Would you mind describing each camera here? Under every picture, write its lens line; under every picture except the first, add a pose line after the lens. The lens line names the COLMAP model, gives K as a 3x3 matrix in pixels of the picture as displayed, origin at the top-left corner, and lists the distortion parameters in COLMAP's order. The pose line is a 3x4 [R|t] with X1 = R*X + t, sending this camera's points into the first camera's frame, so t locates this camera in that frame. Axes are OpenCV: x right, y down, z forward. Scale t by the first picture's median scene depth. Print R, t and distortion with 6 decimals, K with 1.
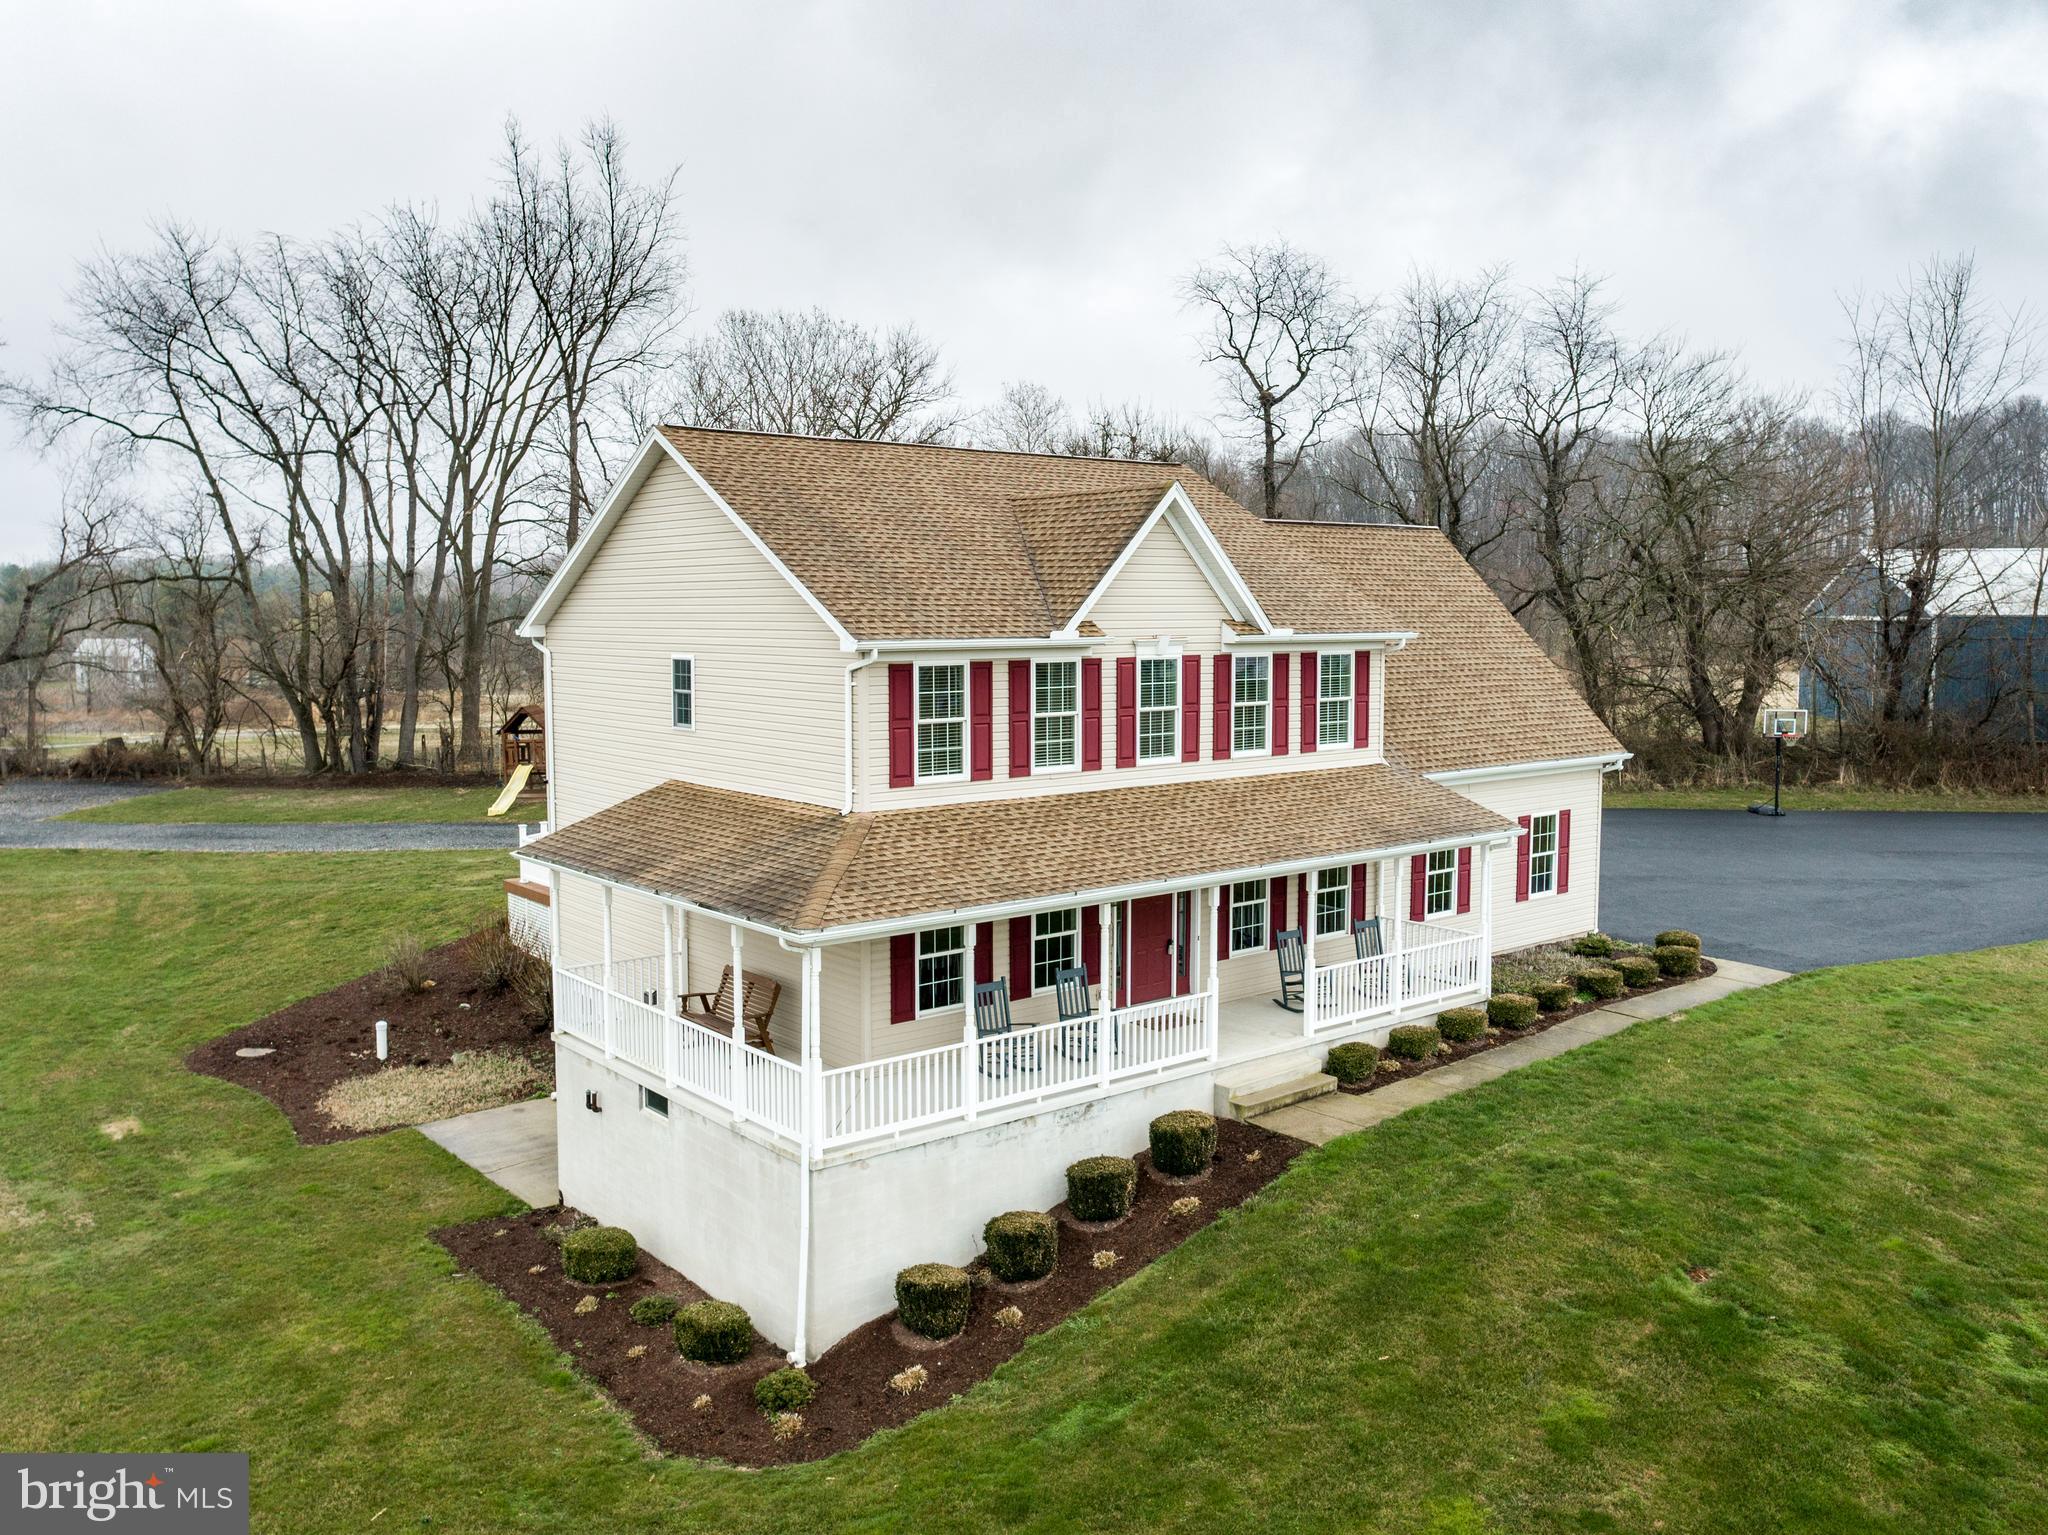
lens RADIAL K [[1614.0, 0, 981.4], [0, 1614.0, 757.8], [0, 0, 1]] dist [-0.014323, 0.004445]
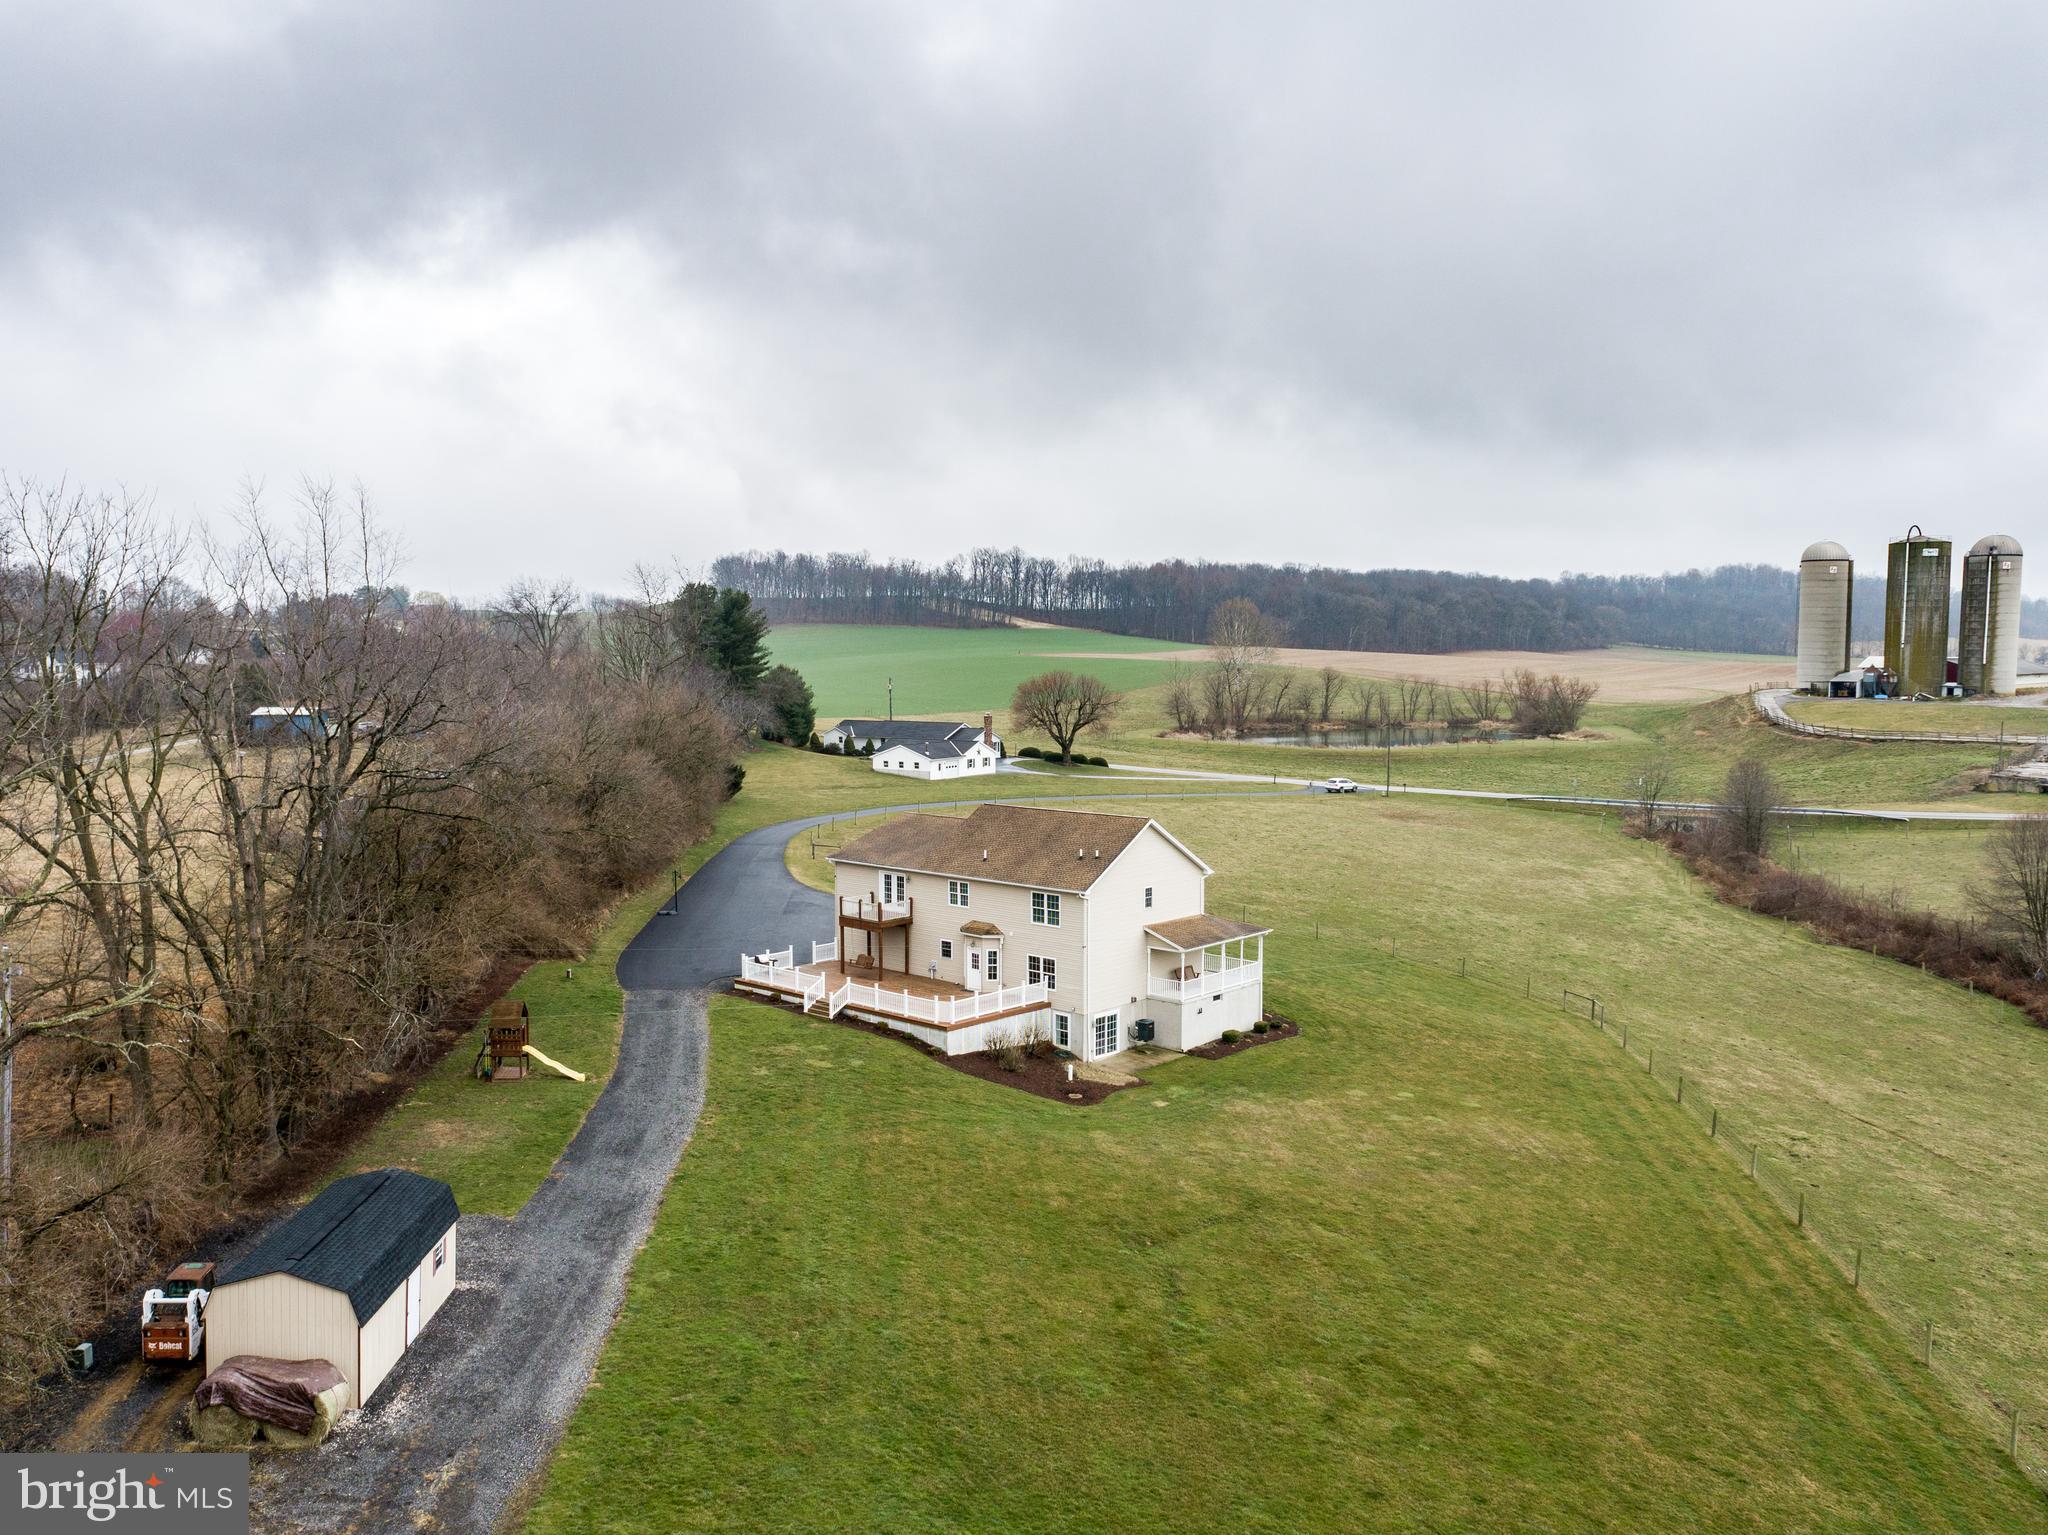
lens RADIAL K [[1670.5, 0, 911.0], [0, 1670.5, 766.4], [0, 0, 1]] dist [-0.002580, -0.003178]
pose [[-0.131595, -0.072343, 0.988660, -3.813447], [0.090481, 0.992294, 0.084652, -0.702806], [-0.987166, 0.100594, -0.124036, 2.059826]]
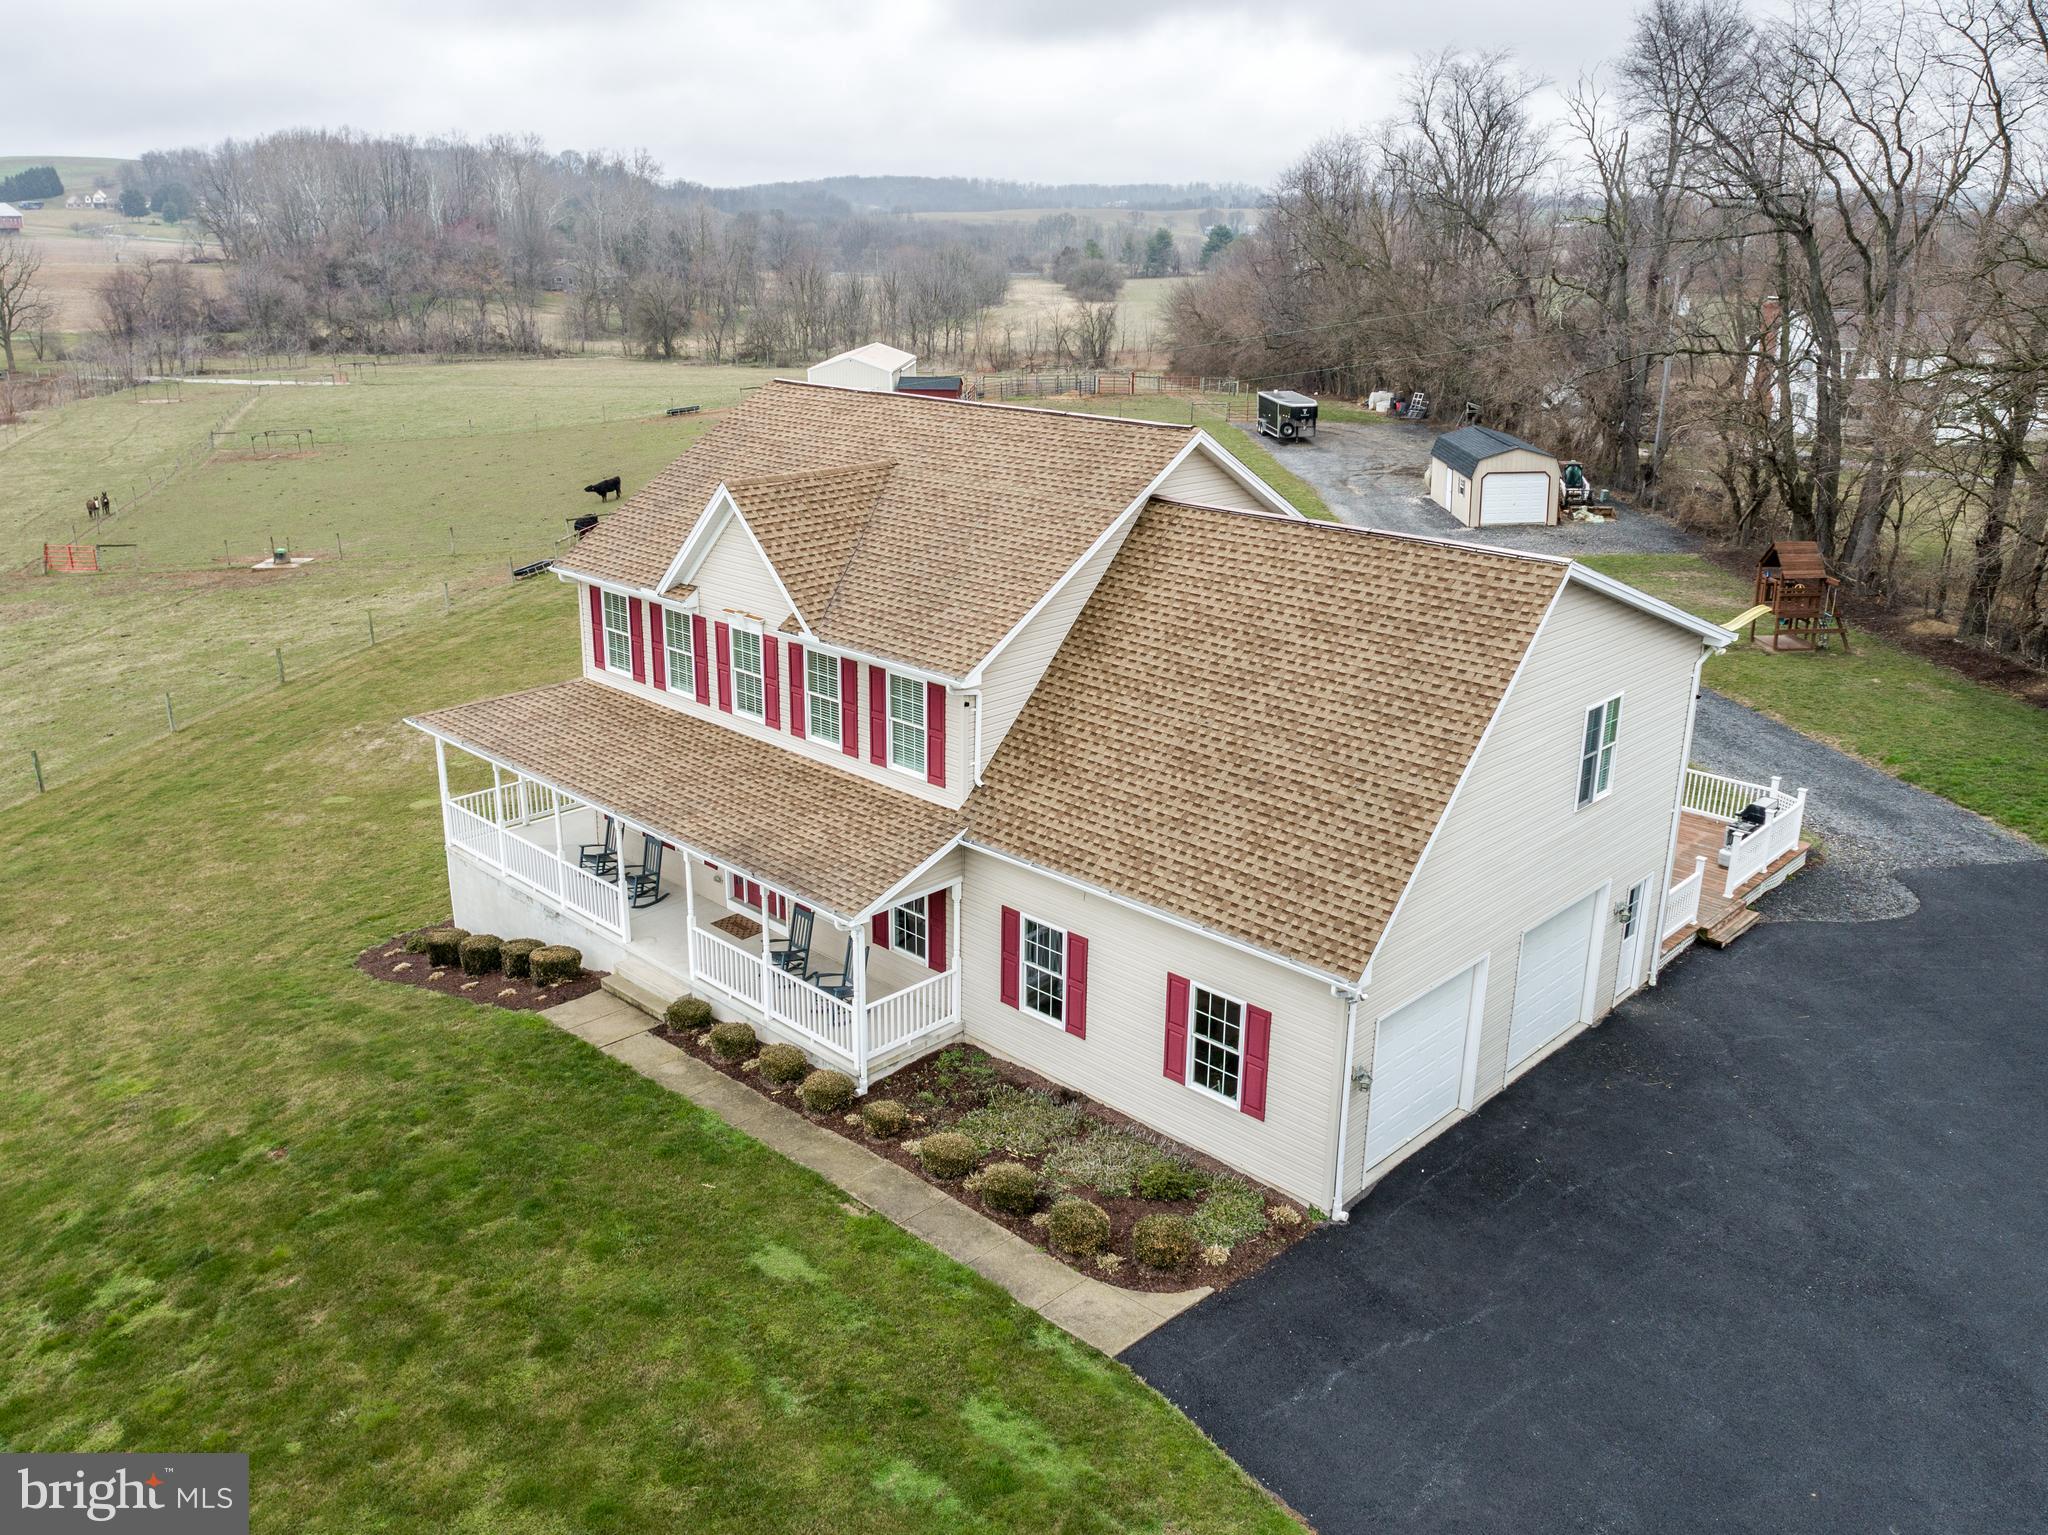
lens RADIAL K [[1632.5, 0, 971.4], [0, 1632.5, 751.3], [0, 0, 1]] dist [-0.006896, 0.002677]
pose [[0.110803, 0.313762, -0.943014, 1.342577], [-0.094304, 0.947895, 0.304305, -0.374793], [0.989358, 0.055213, 0.134619, 1.082222]]
